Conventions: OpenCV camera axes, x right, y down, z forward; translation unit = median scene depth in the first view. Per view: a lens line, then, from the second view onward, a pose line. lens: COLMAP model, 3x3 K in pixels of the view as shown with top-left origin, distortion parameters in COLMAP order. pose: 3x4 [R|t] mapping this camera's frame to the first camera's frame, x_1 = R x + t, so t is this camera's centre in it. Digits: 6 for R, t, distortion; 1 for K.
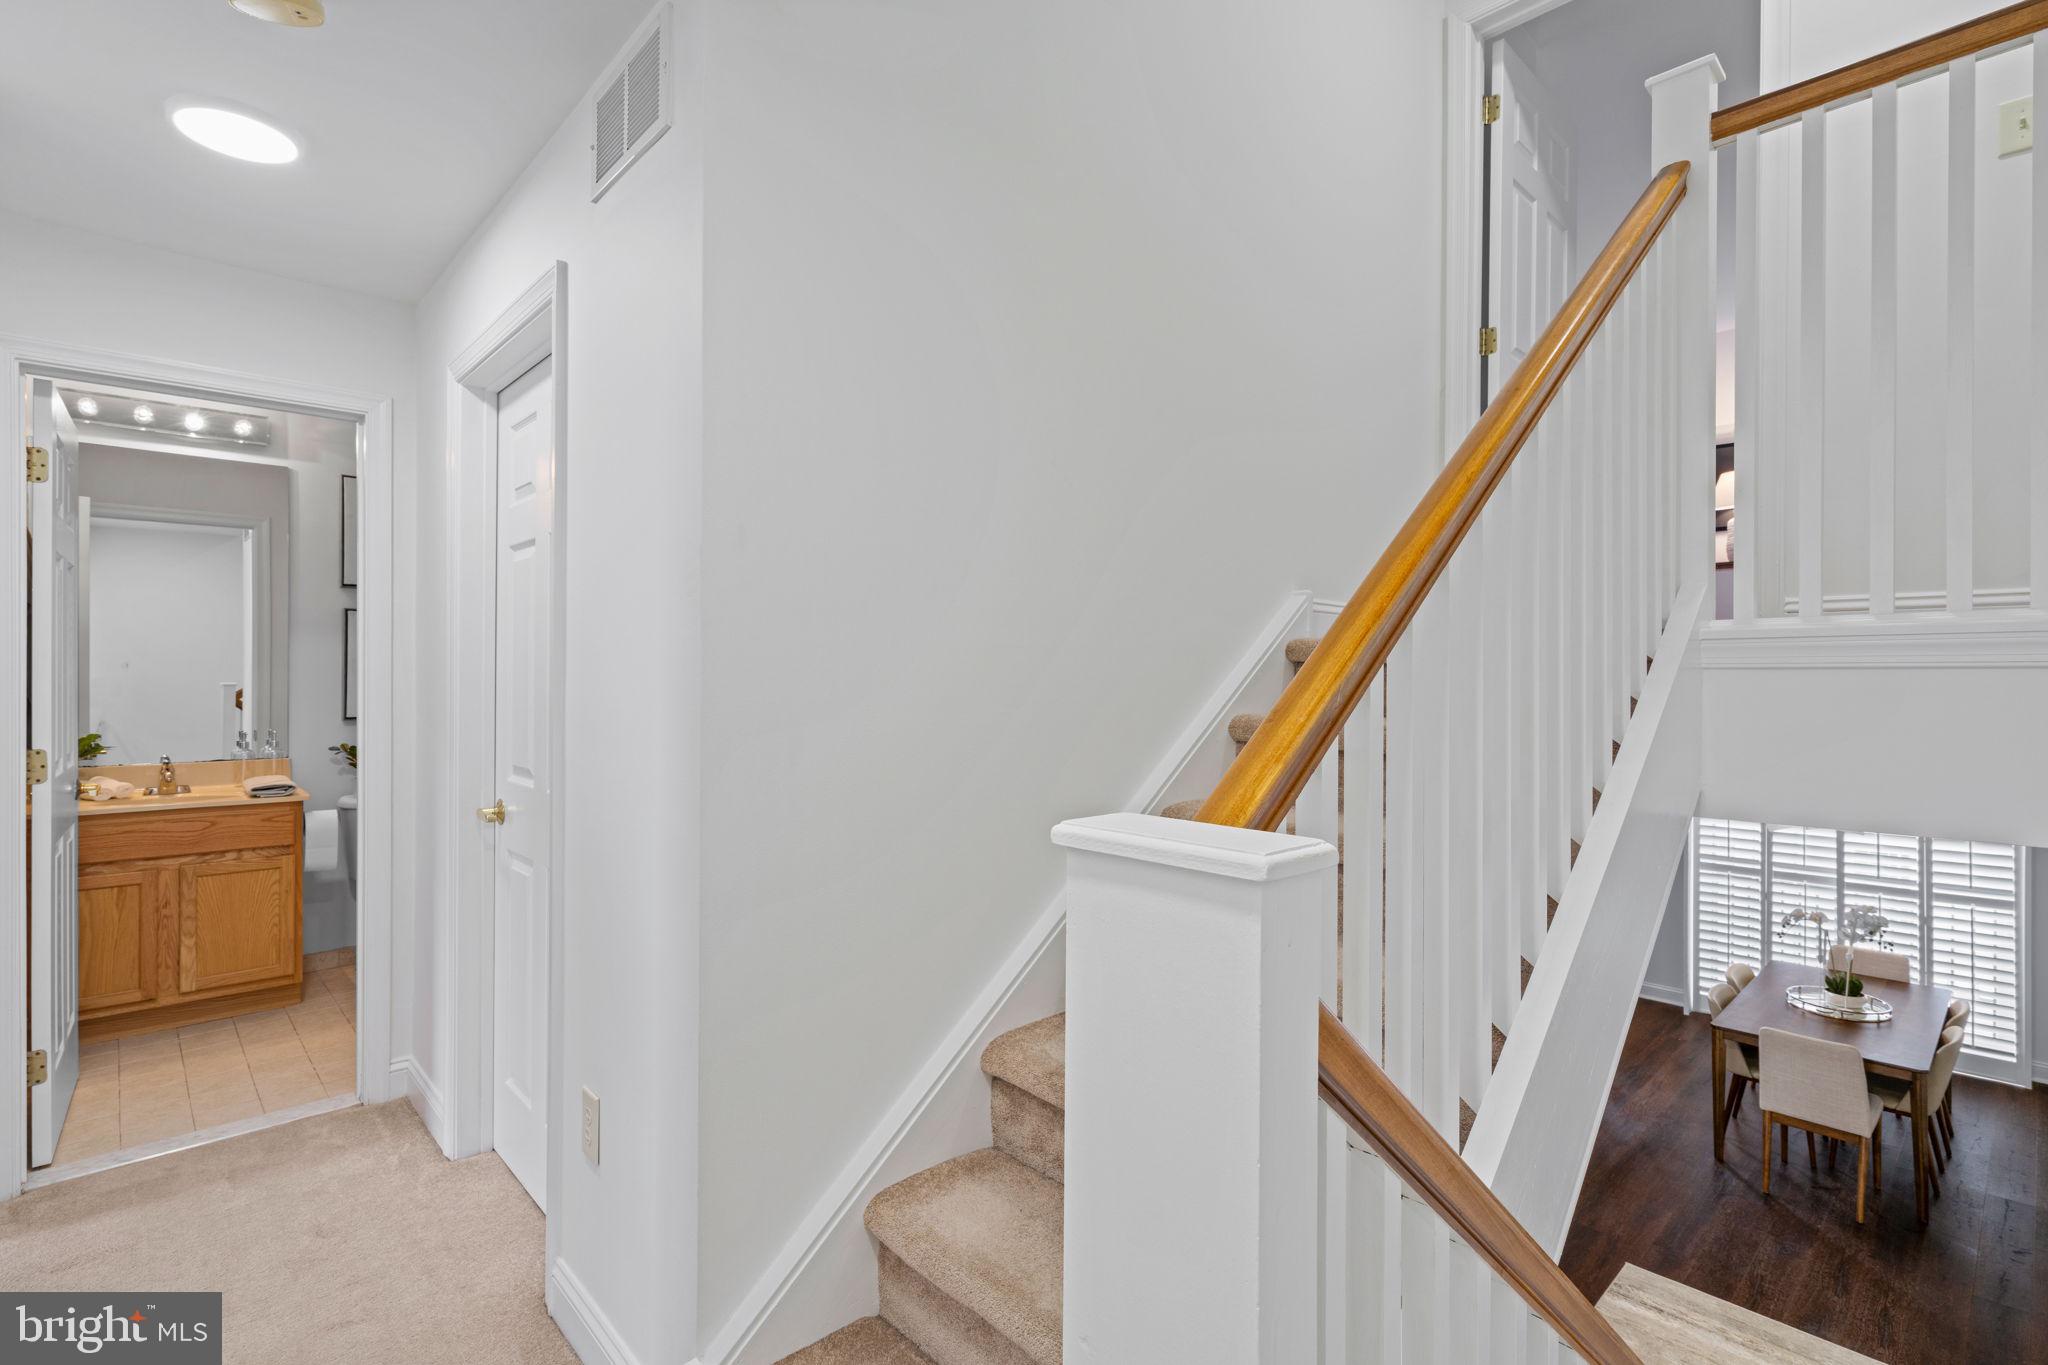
lens RADIAL K [[944.2, 0, 1017.8], [0, 944.2, 679.9], [0, 0, 1]] dist [-0.001064, 0.000566]
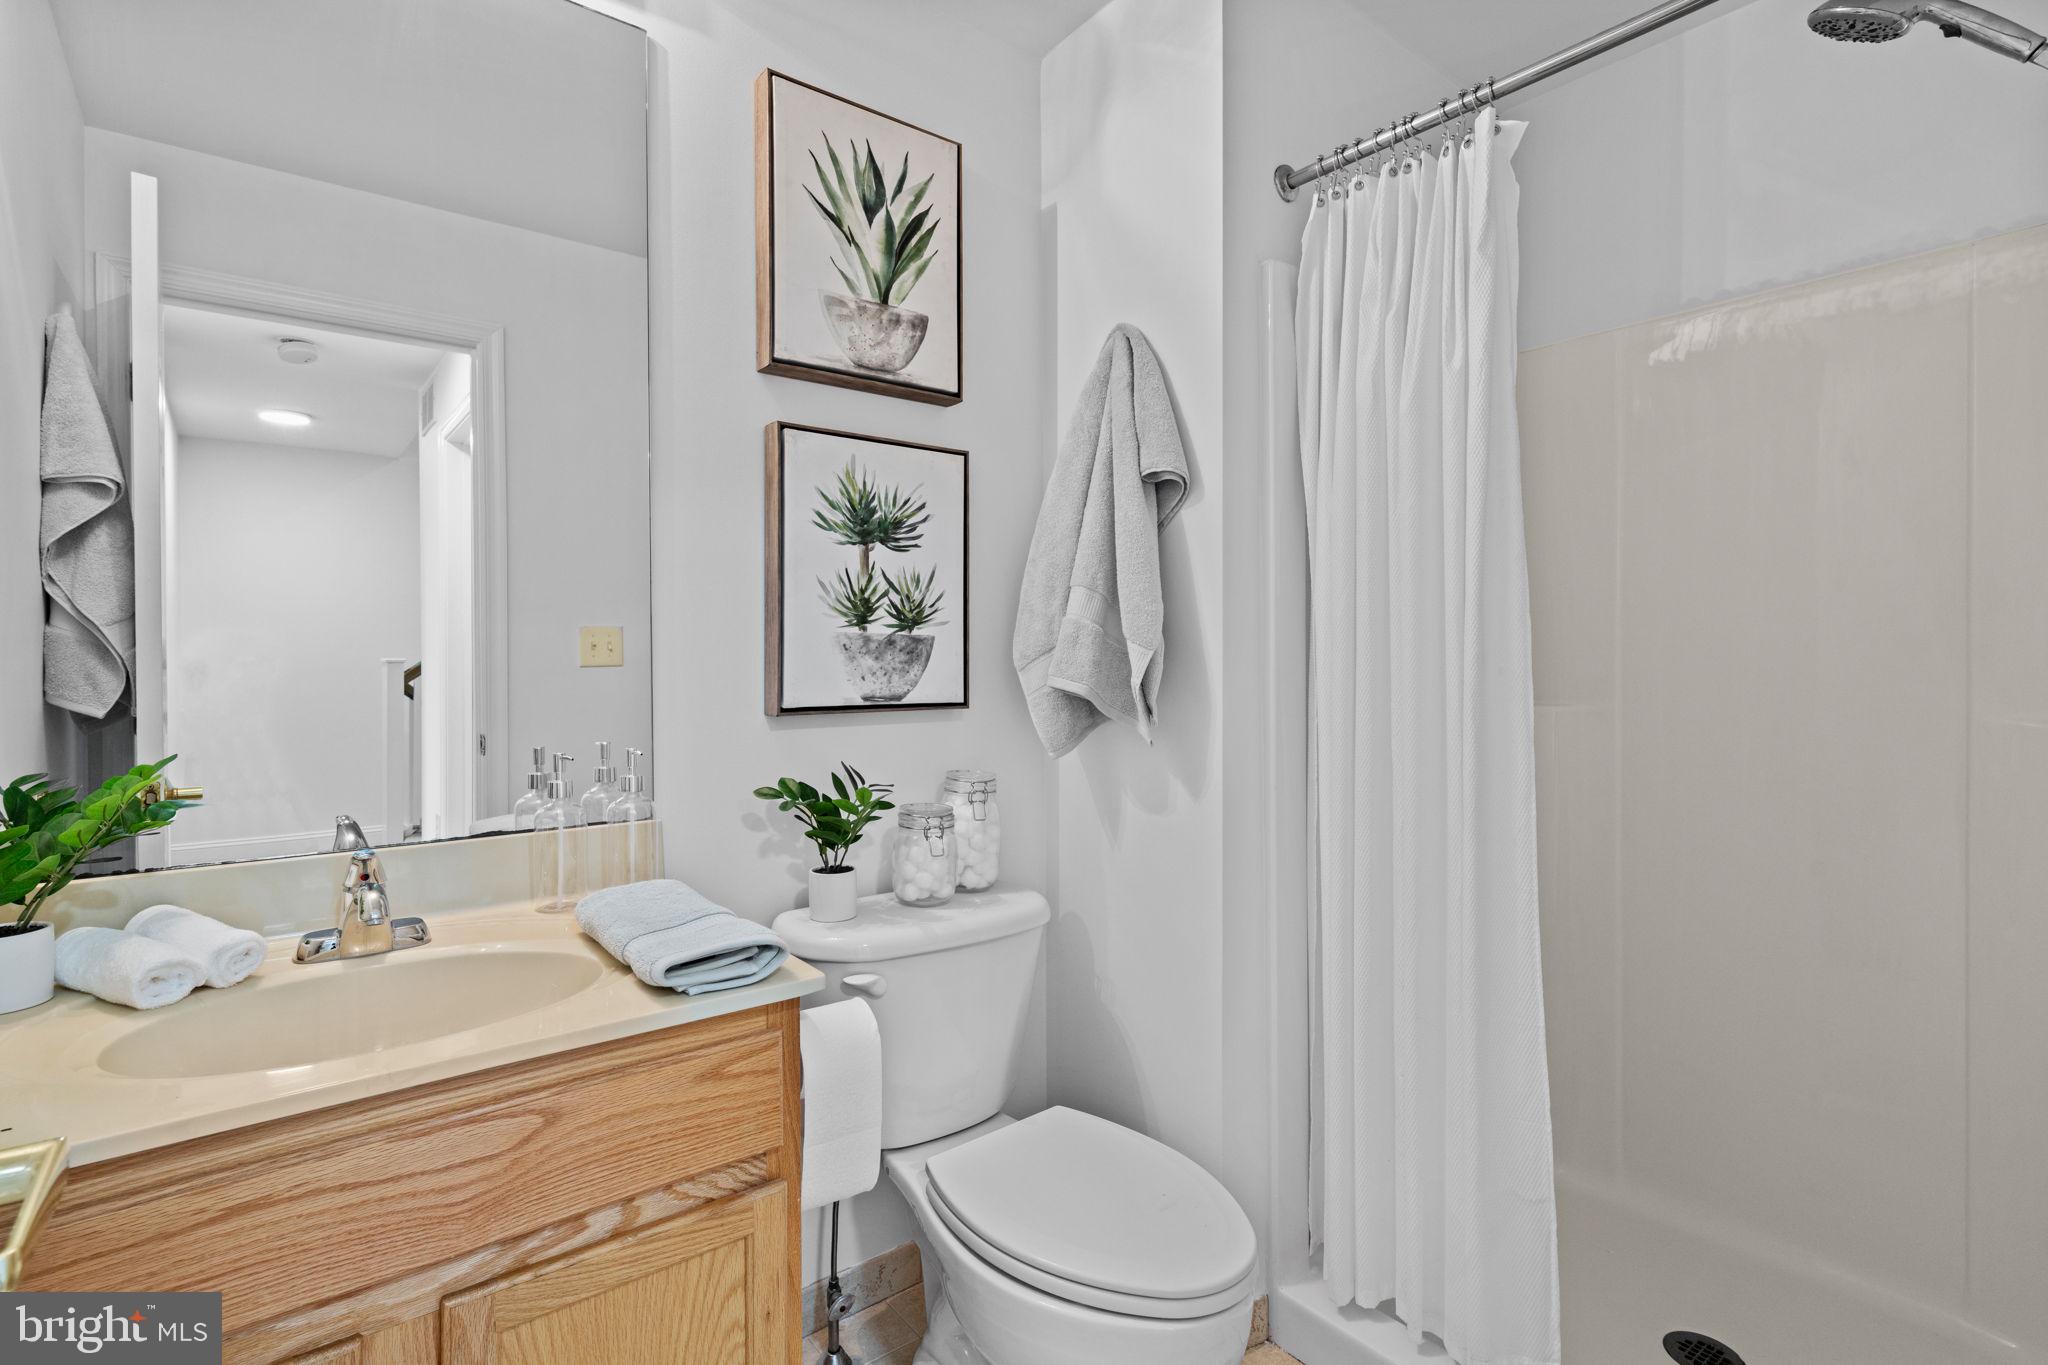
lens RADIAL K [[944.2, 0, 1009.6], [0, 944.2, 669.6], [0, 0, 1]] dist [-0.001064, 0.000566]
pose [[0.997044, -0.008468, -0.076370, -0.689792], [0.008534, 0.999963, 0.000535, 0.028136], [0.076363, -0.001185, 0.997079, 0.732352]]
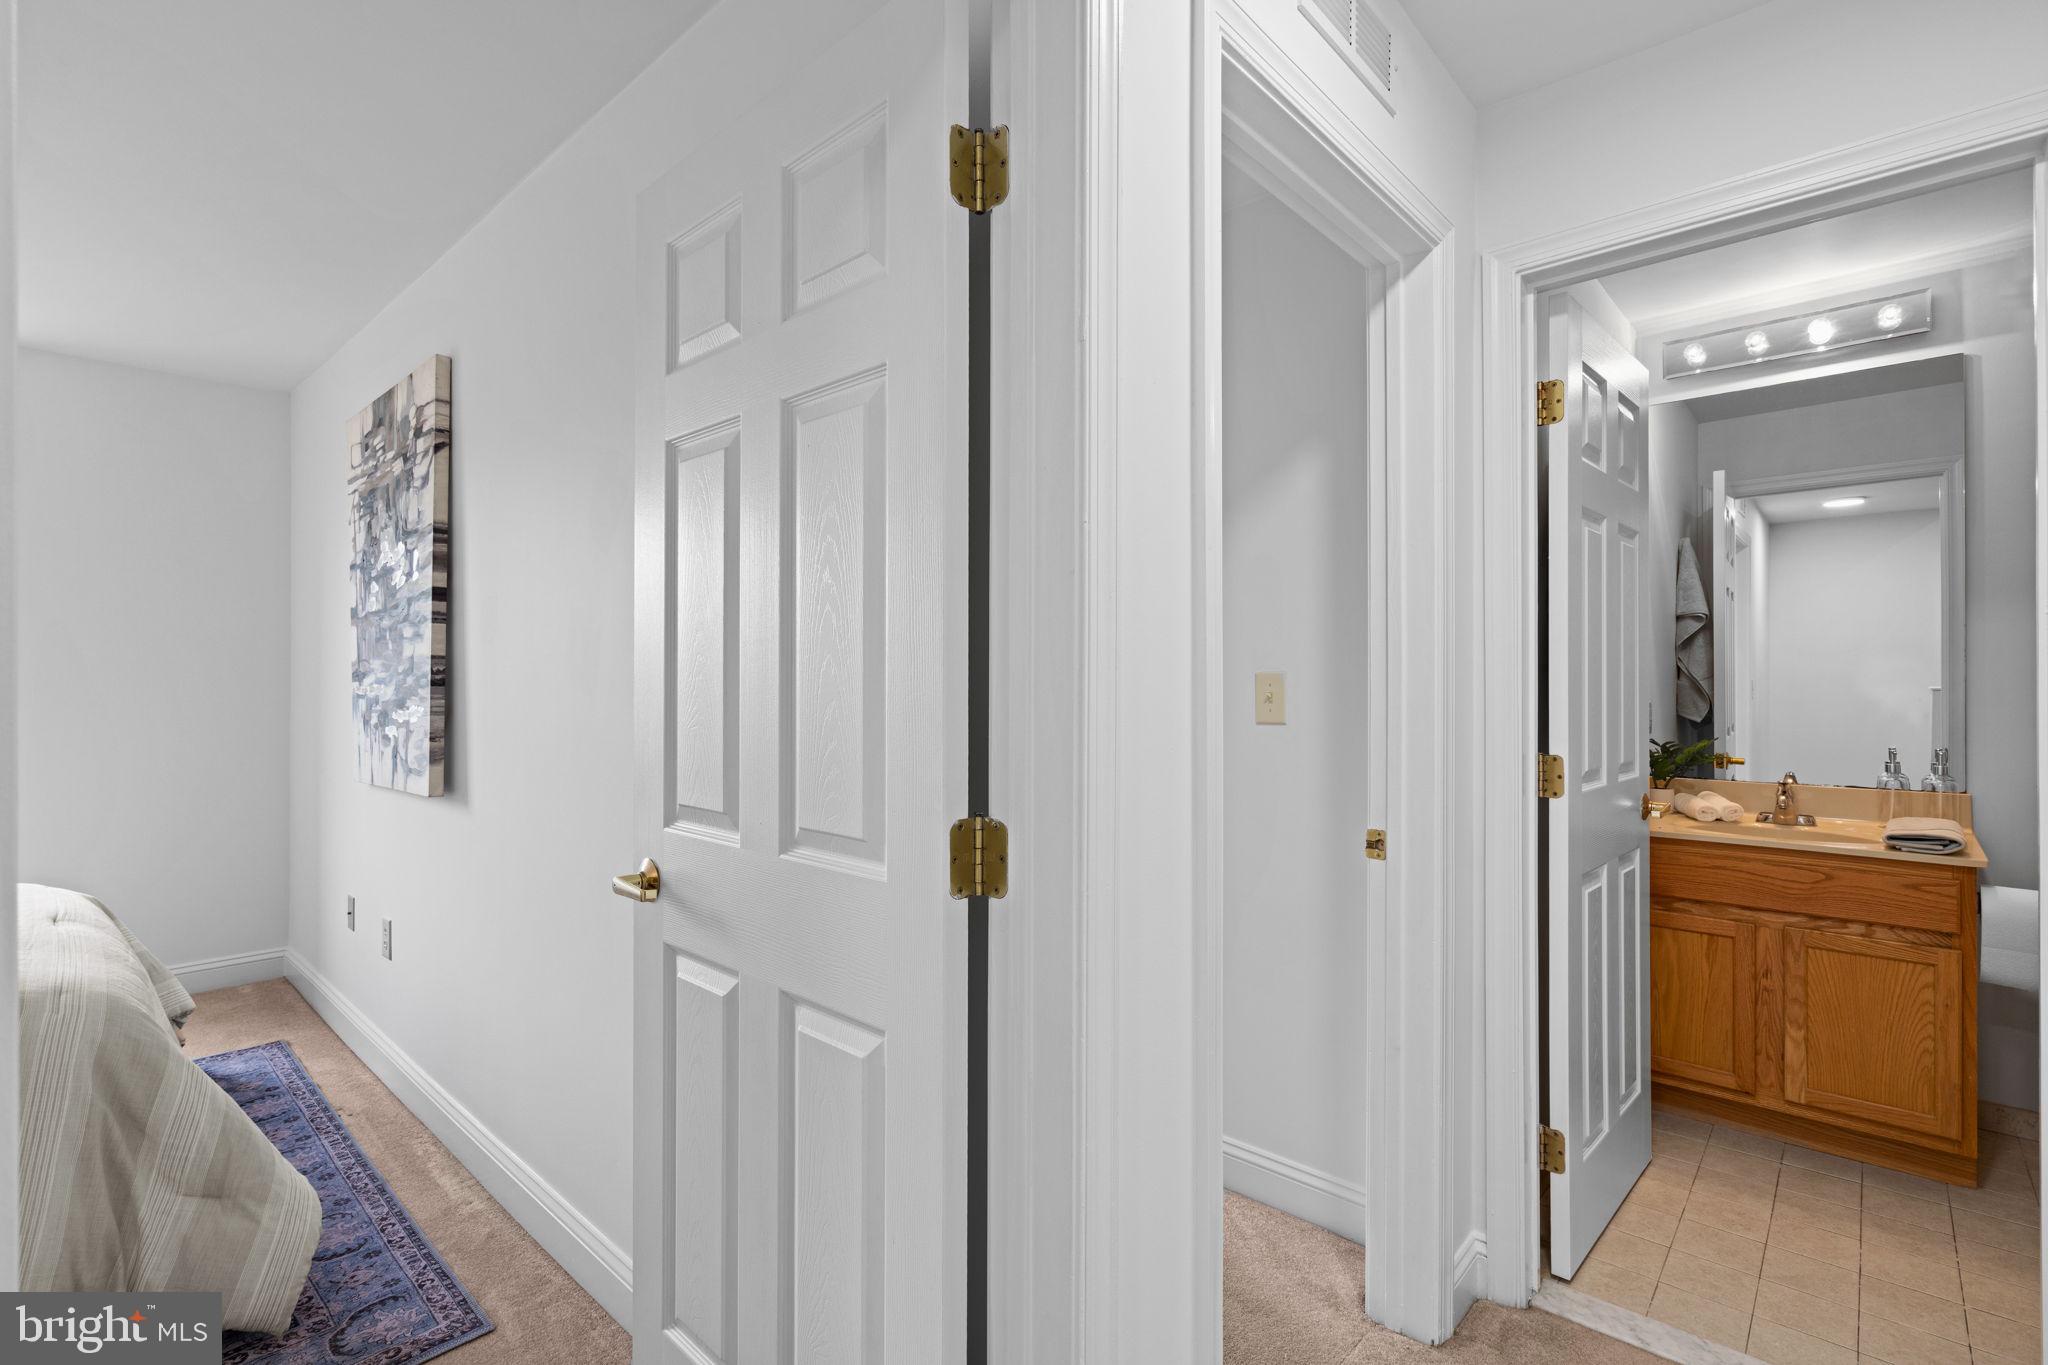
lens RADIAL K [[944.2, 0, 1004.5], [0, 944.2, 677.4], [0, 0, 1]] dist [-0.001064, 0.000566]
pose [[0.065526, -0.009044, -0.997810, -0.183475], [-0.005040, 0.999943, -0.009394, 0.012344], [0.997838, 0.005644, 0.065476, 0.330295]]
